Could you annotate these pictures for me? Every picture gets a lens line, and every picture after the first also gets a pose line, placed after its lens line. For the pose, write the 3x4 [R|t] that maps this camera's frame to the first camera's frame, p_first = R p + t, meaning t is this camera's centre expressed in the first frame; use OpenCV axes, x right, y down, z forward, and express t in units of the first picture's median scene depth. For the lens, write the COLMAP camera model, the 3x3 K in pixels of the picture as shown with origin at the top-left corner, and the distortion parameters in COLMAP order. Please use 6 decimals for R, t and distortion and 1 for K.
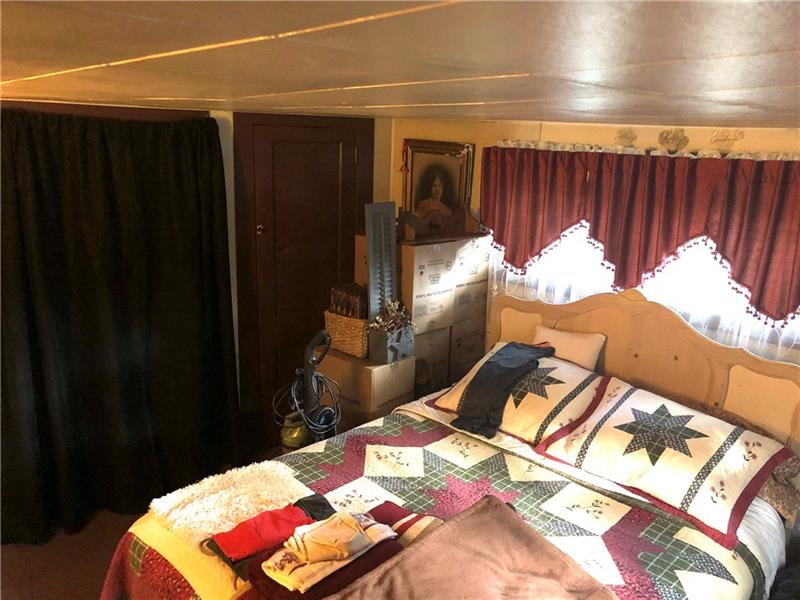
lens RADIAL K [[662.0, 0, 398.7], [0, 662.0, 301.9], [0, 0, 1]] dist [0.017029, -0.013824]
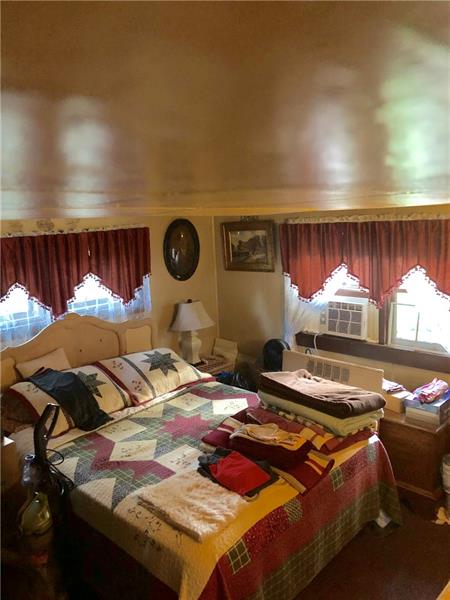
lens RADIAL K [[496.5, 0, 224.2], [0, 496.5, 298.6], [0, 0, 1]] dist [0.017029, -0.013824]
pose [[-0.071952, -0.197154, 0.977729, -0.979709], [0.287315, 0.934621, 0.209605, -0.227683], [-0.955130, 0.295998, -0.010602, 0.715613]]
